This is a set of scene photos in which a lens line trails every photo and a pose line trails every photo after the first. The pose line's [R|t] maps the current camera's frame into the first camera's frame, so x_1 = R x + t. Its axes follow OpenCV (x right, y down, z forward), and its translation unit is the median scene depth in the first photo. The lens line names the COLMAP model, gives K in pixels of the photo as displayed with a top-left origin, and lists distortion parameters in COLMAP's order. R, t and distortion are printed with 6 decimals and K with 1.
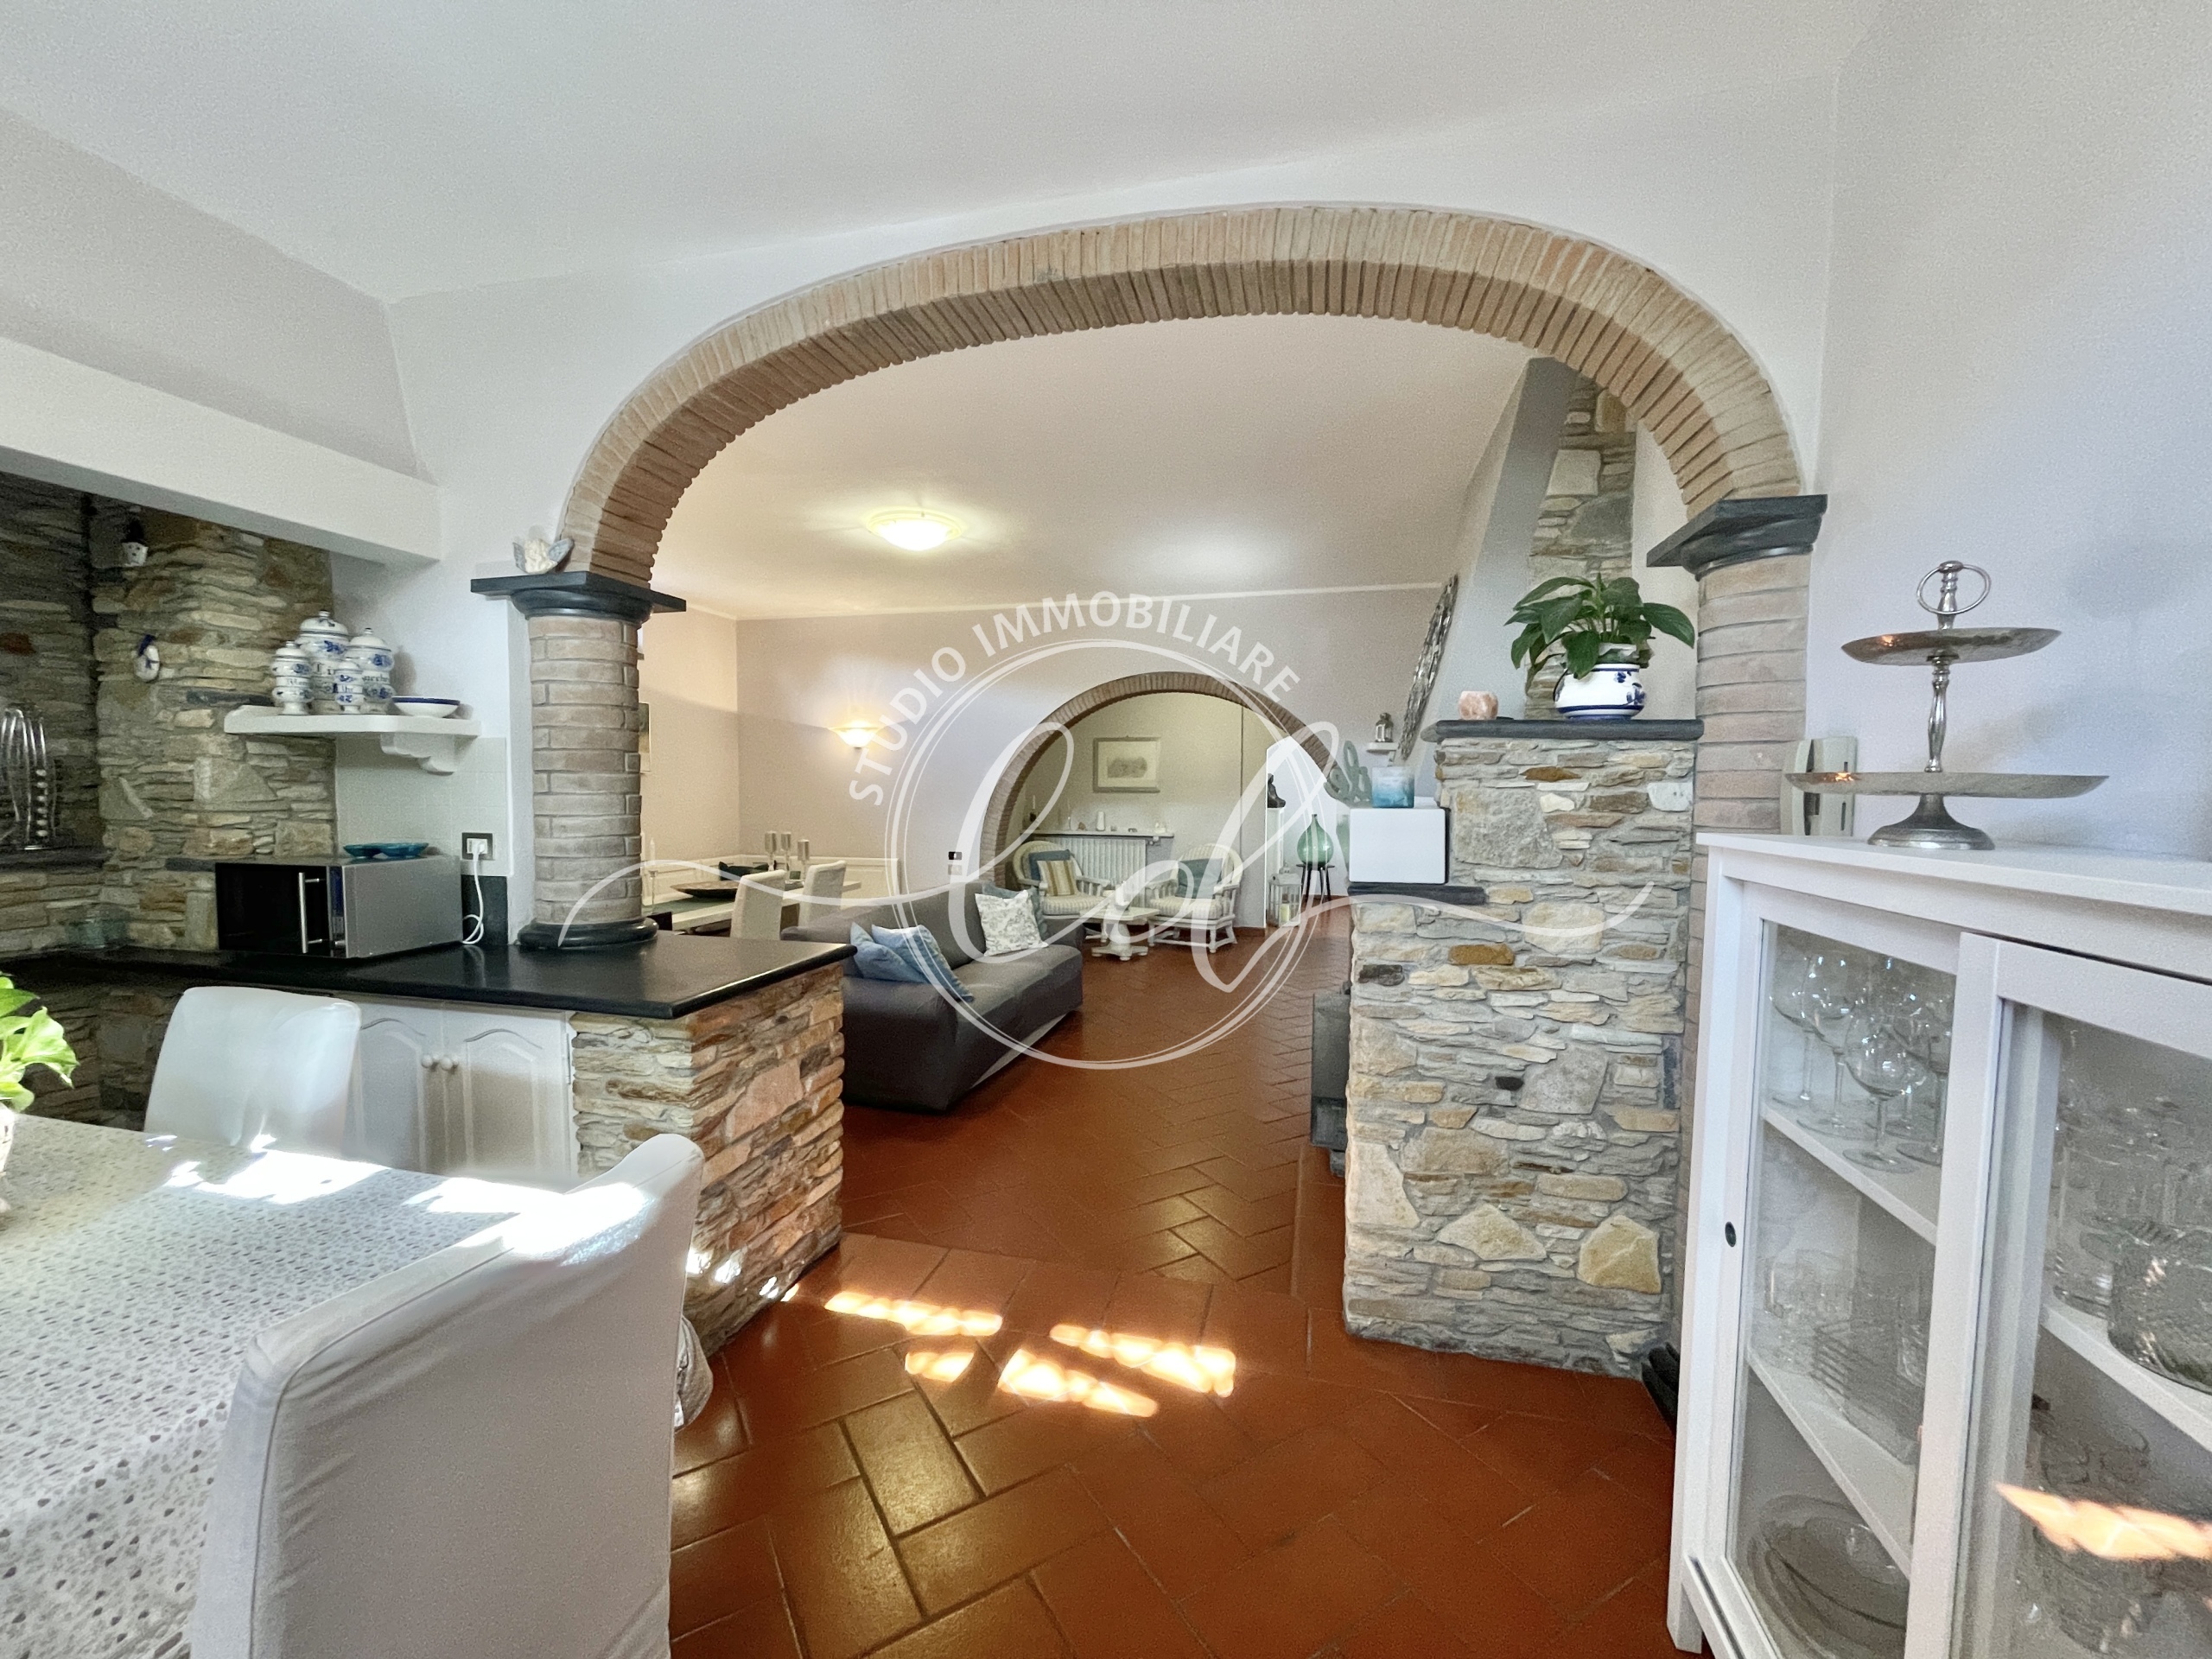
lens RADIAL K [[892.9, 0, 1104.5], [0, 892.9, 834.2], [0, 0, 1]] dist [-0.002022, 0.000598]
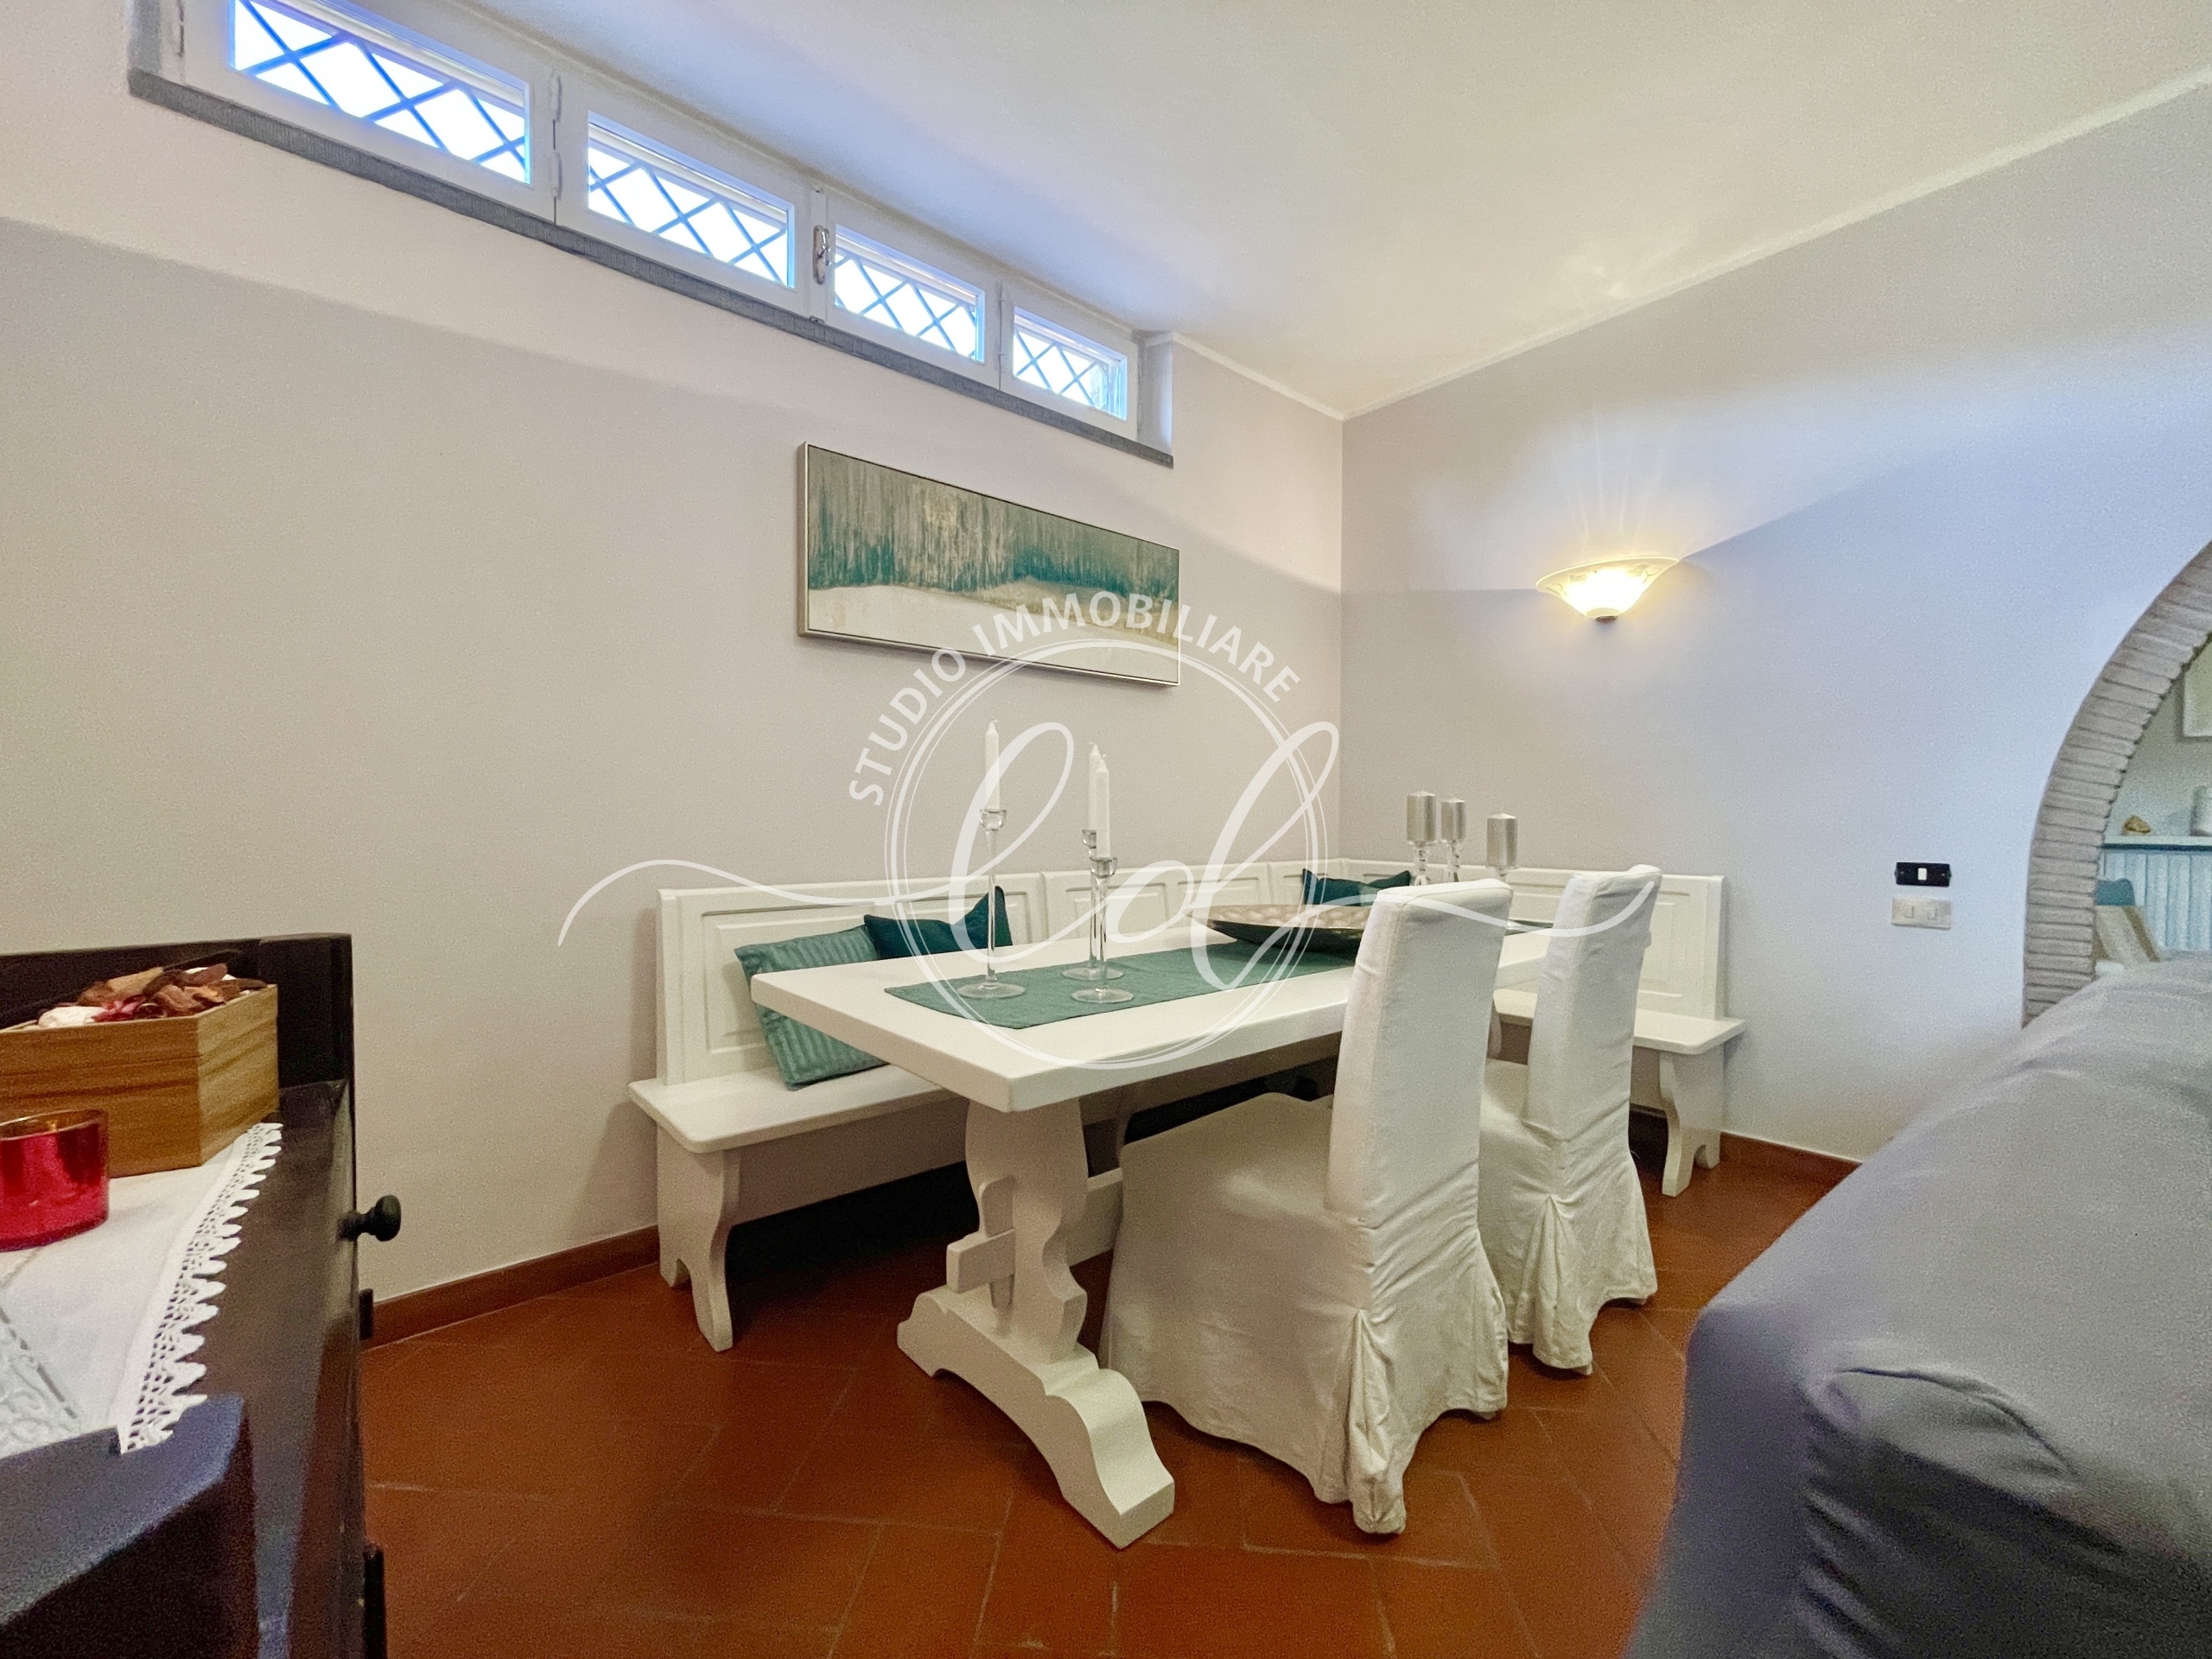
lens RADIAL K [[892.9, 0, 1091.2], [0, 892.9, 831.4], [0, 0, 1]] dist [-0.002022, 0.000598]
pose [[0.801375, 0.012546, -0.598031, -0.263540], [-0.033027, 0.999183, -0.023295, 0.031603], [0.597250, 0.038419, 0.801134, 0.611862]]
